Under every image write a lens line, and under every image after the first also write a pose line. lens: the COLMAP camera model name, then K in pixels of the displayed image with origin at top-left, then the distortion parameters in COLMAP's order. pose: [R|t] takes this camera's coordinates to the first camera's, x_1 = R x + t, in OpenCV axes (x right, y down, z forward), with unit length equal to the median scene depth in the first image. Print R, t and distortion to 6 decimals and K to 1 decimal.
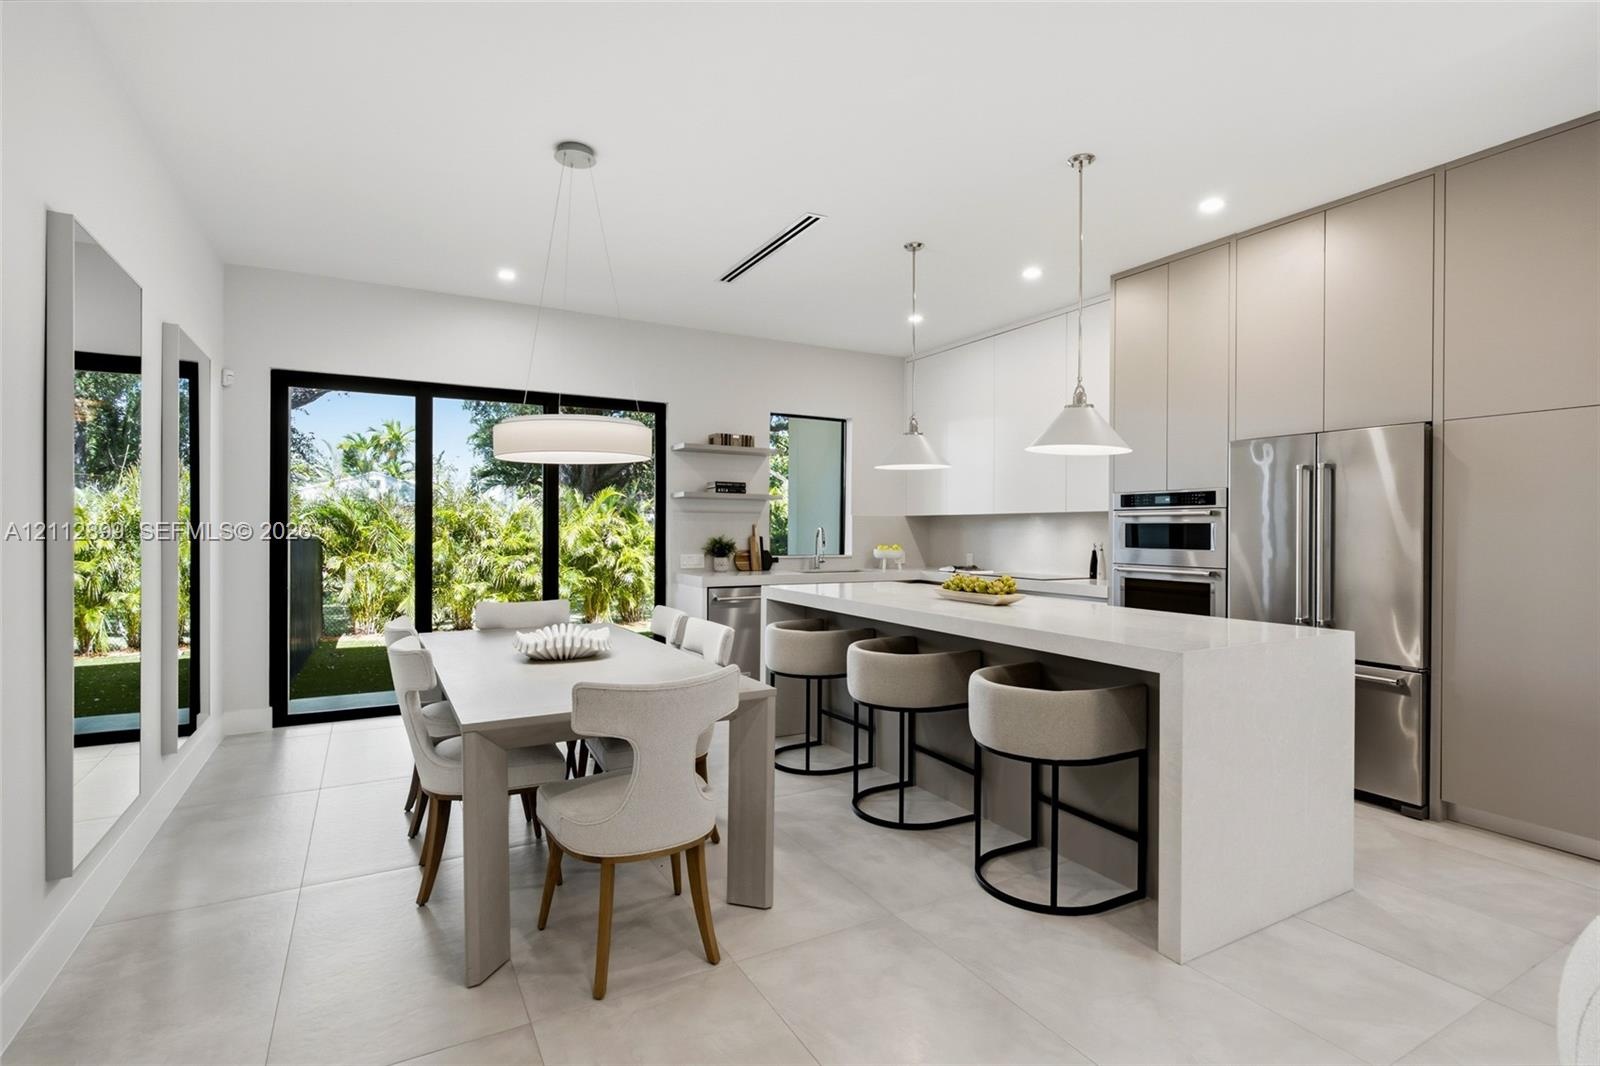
lens RADIAL K [[759.9, 0, 800.0], [0, 759.9, 533.0], [0, 0, 1]] dist [0.001937, -0.000670]
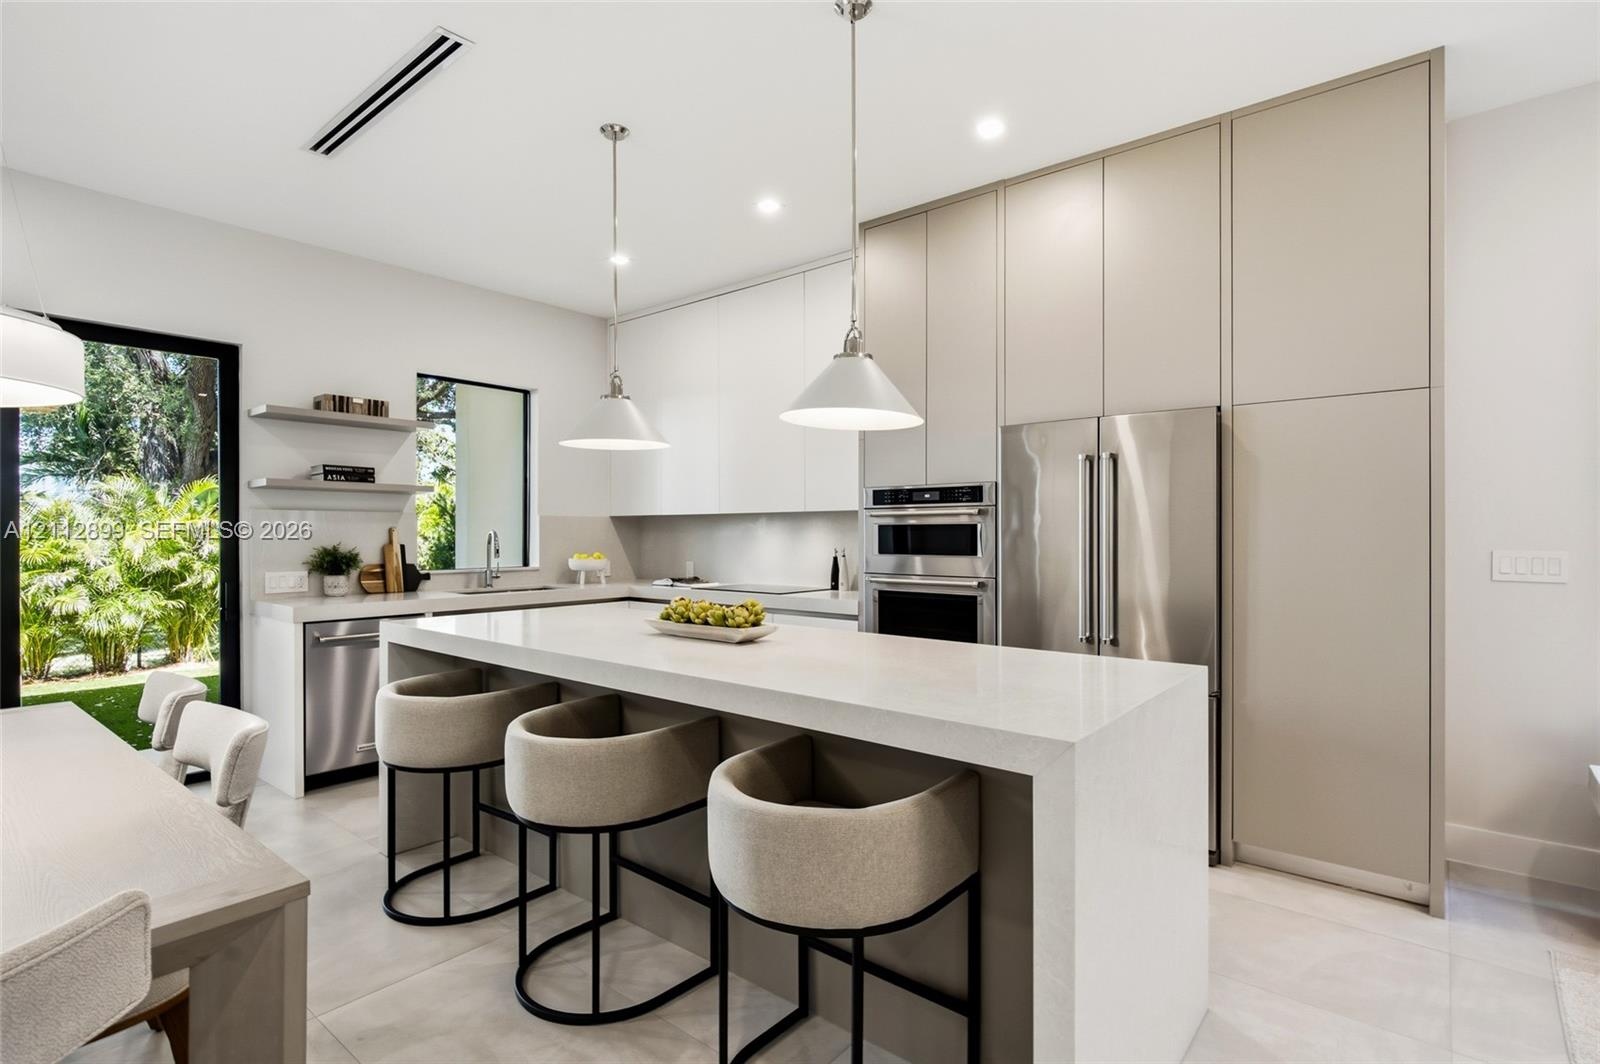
lens RADIAL K [[782.0, 0, 800.0], [0, 782.0, 532.0], [0, 0, 1]] dist [-0.001725, -0.001384]
pose [[0.932065, -0.005219, 0.362254, 0.039127], [0.007025, 0.999969, -0.003668, -0.001895], [-0.362223, 0.005964, 0.932072, 0.228499]]
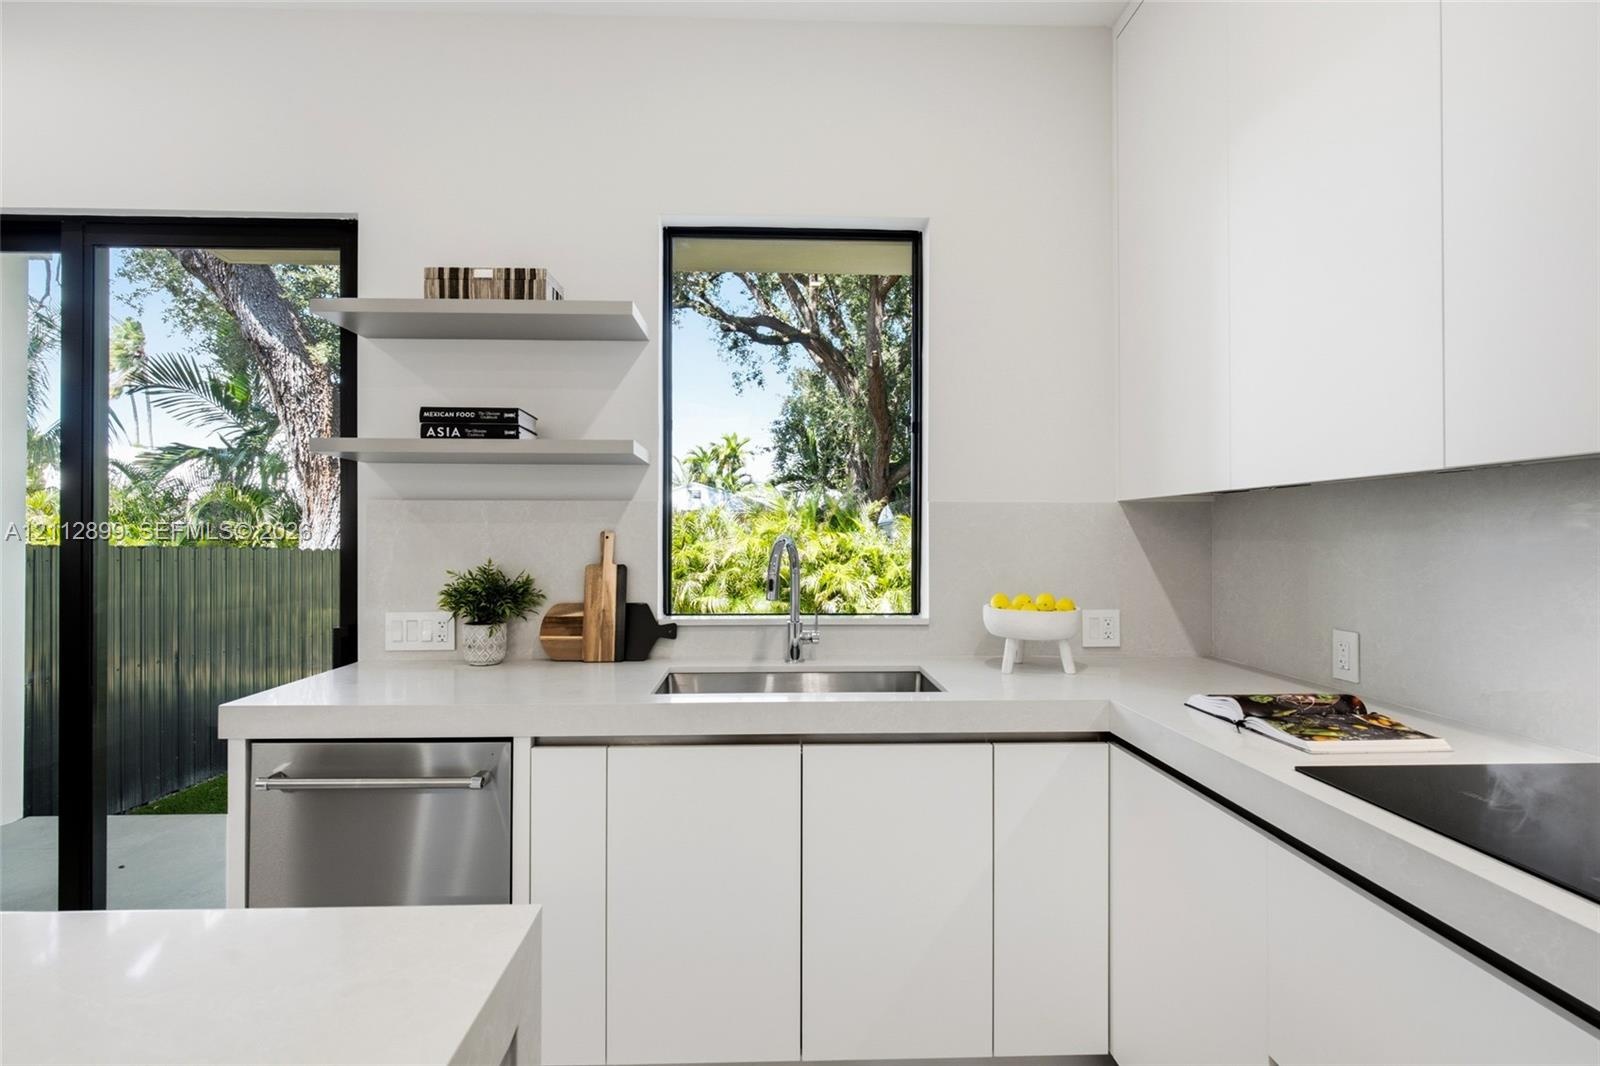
lens RADIAL K [[782.0, 0, 800.0], [0, 782.0, 533.0], [0, 0, 1]] dist [-0.001725, -0.001384]
pose [[0.894634, -0.005467, -0.446767, 0.238104], [0.000526, 0.999937, -0.011183, -0.007743], [0.446800, 0.009769, 0.894580, 0.902350]]
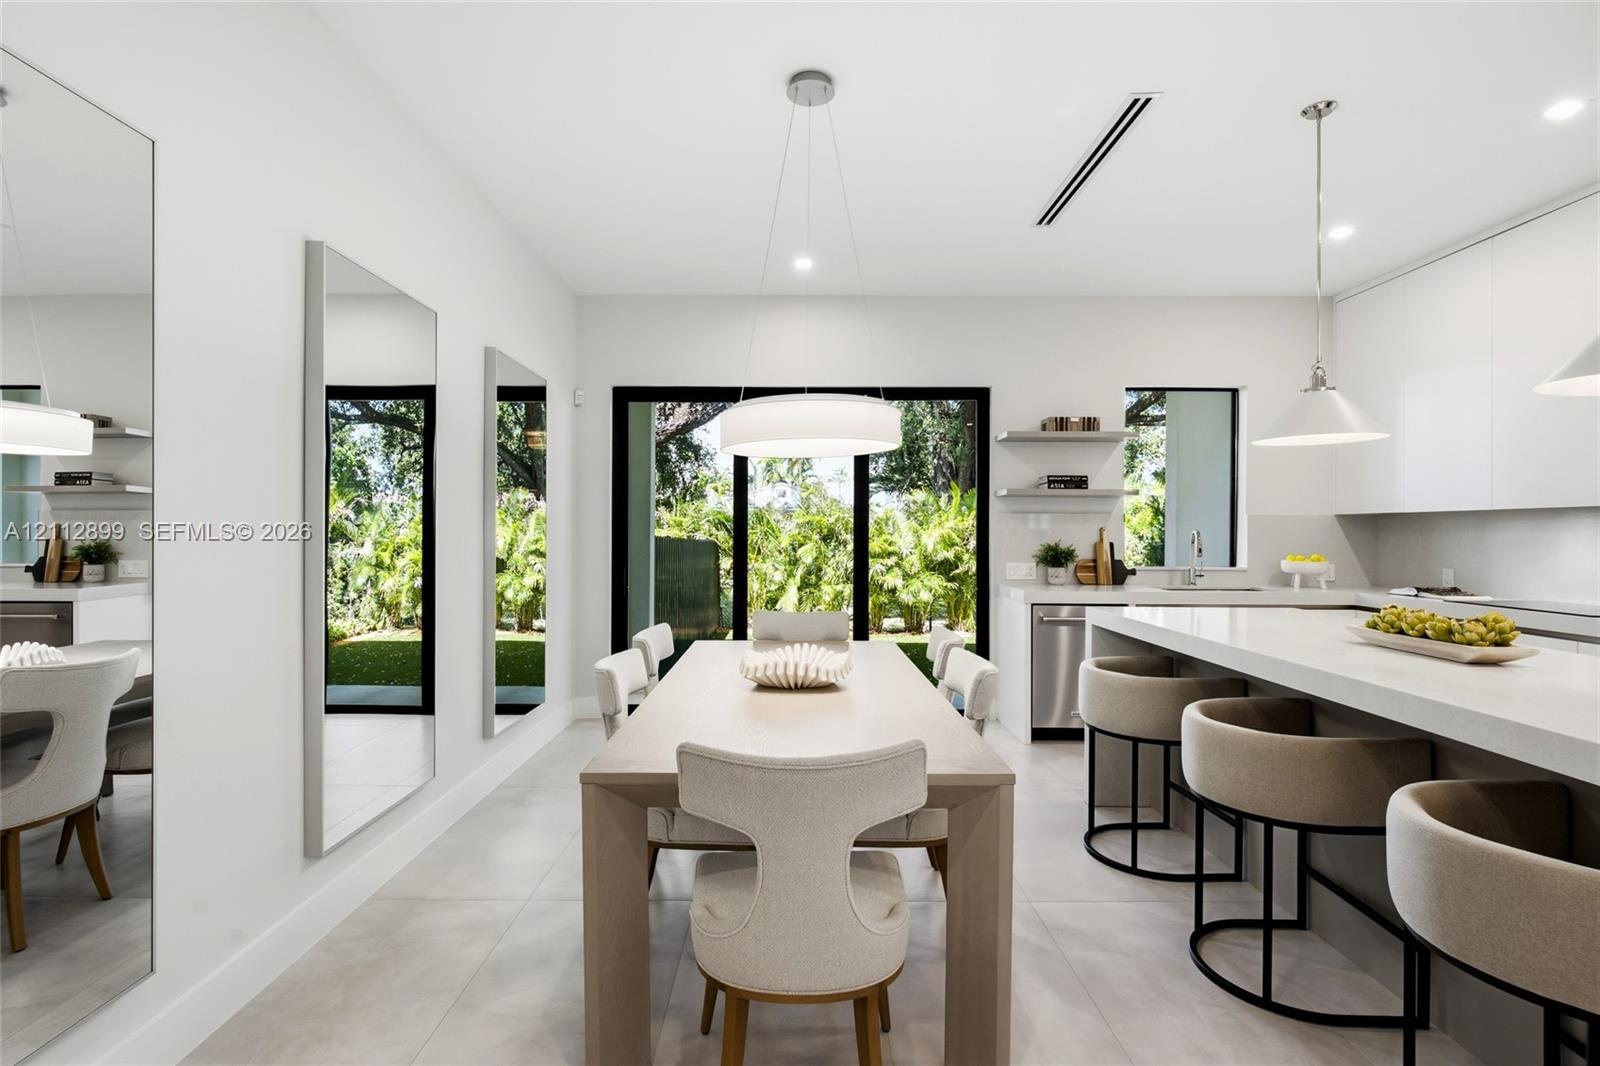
lens RADIAL K [[764.1, 0, 793.2], [0, 764.1, 534.3], [0, 0, 1]] dist [-0.004204, -0.000640]
pose [[0.871987, 0.001041, -0.489527, 0.064177], [-0.002604, 0.999993, -0.002512, -0.001220], [0.489522, 0.003465, 0.871984, 0.166164]]
